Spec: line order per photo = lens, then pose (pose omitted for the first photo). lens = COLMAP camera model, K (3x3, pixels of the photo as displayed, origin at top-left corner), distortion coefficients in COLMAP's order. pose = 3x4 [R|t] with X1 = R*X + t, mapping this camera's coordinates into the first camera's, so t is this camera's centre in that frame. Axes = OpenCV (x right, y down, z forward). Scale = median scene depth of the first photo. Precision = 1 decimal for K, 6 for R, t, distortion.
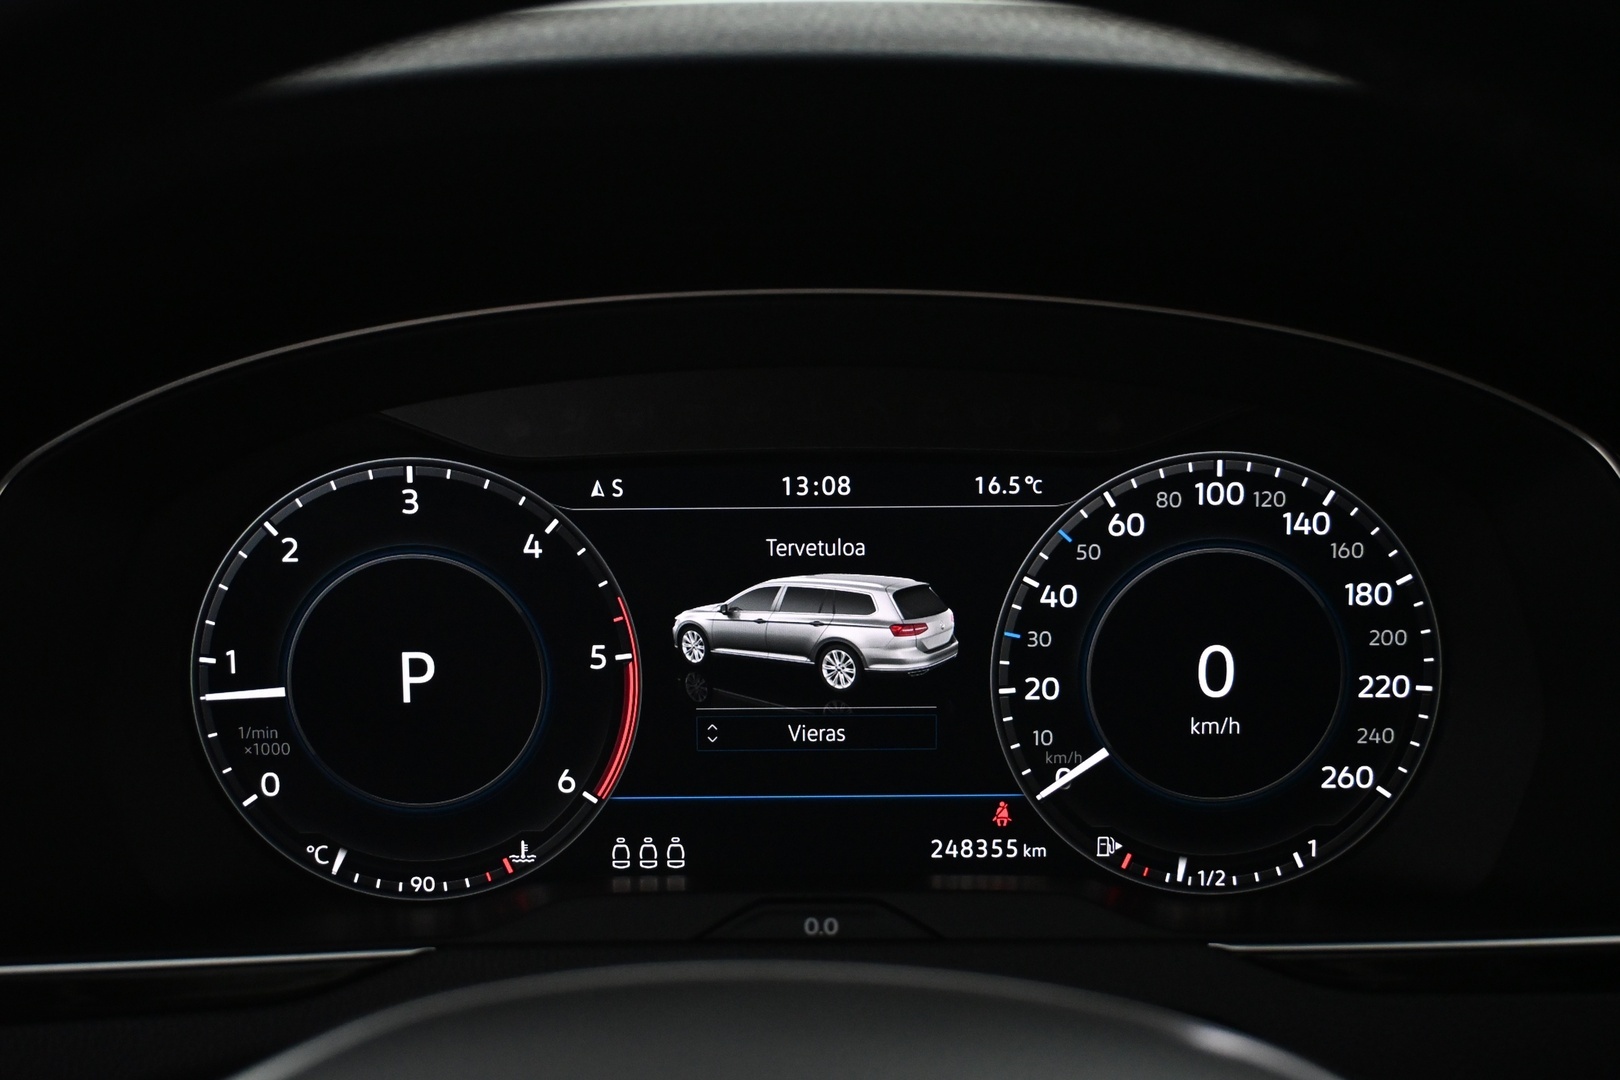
lens RADIAL K [[2220.0, 0, 810.0], [0, 2220.0, 540.0], [0, 0, 1]] dist [0.010395, 0.009349]
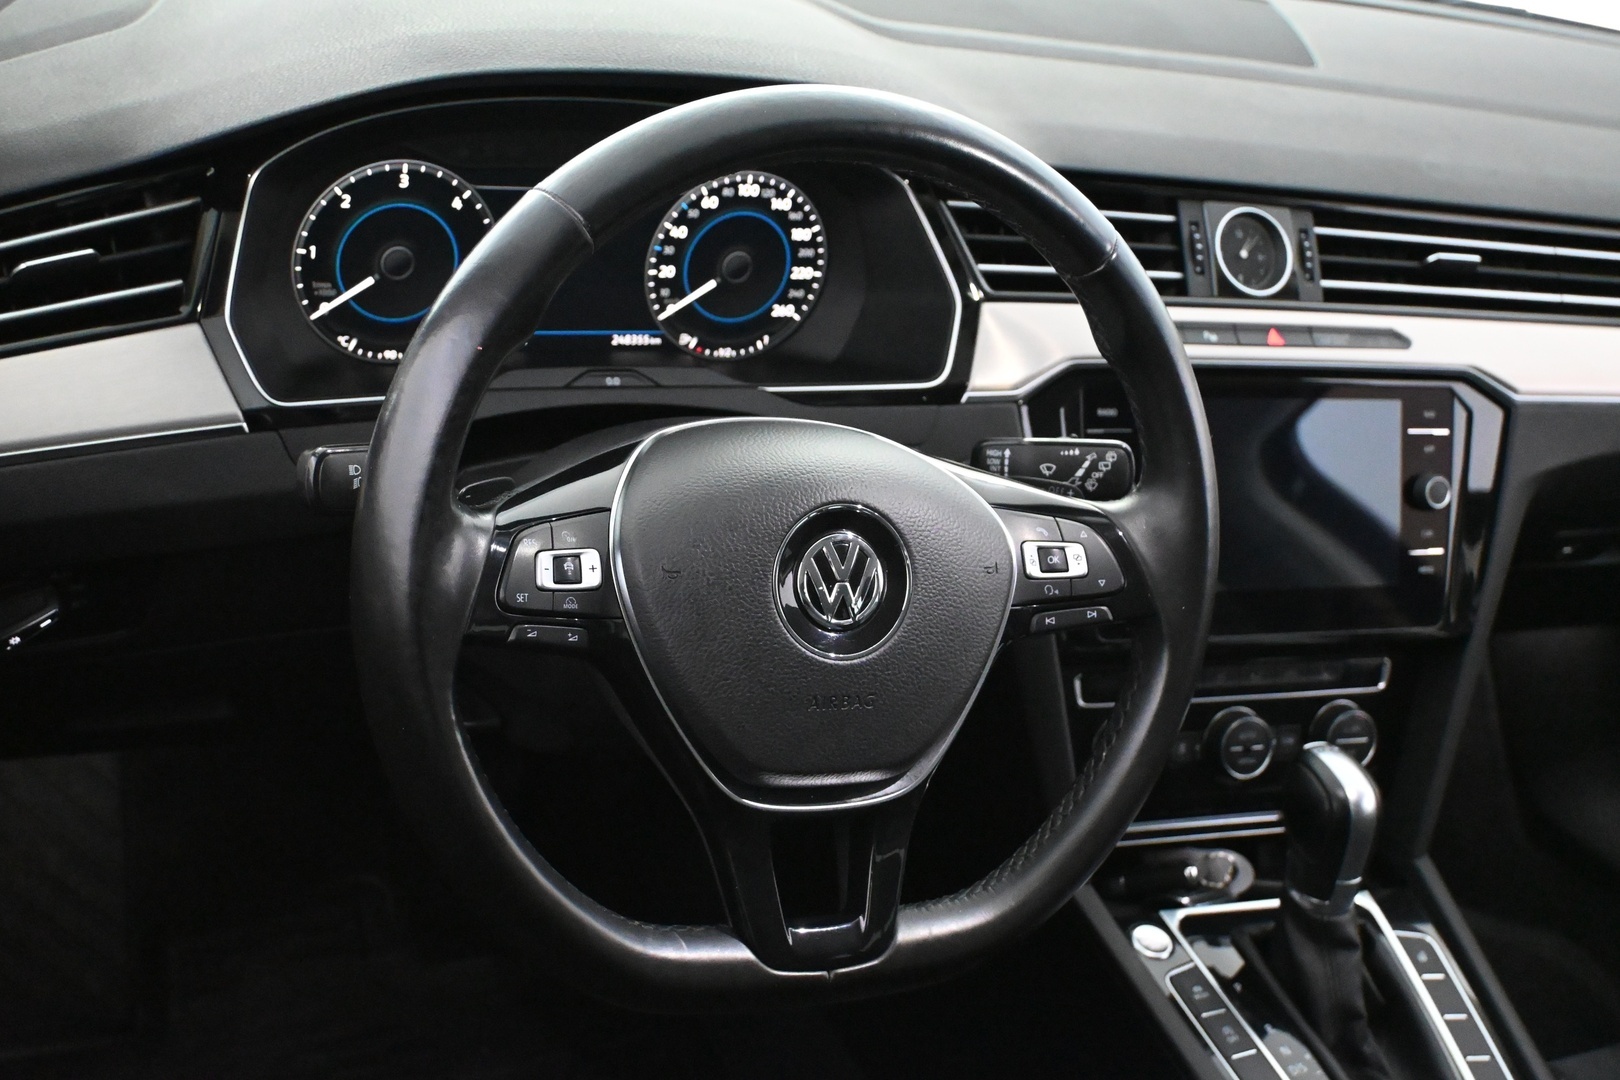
lens RADIAL K [[2095.9, 0, 810.0], [0, 2095.9, 540.0], [0, 0, 1]] dist [0.003038, 0.012340]
pose [[0.896408, -0.038156, 0.441583, -0.727744], [-0.096563, 0.955544, 0.278589, -0.284315], [-0.432582, -0.292370, 0.852873, -0.980397]]
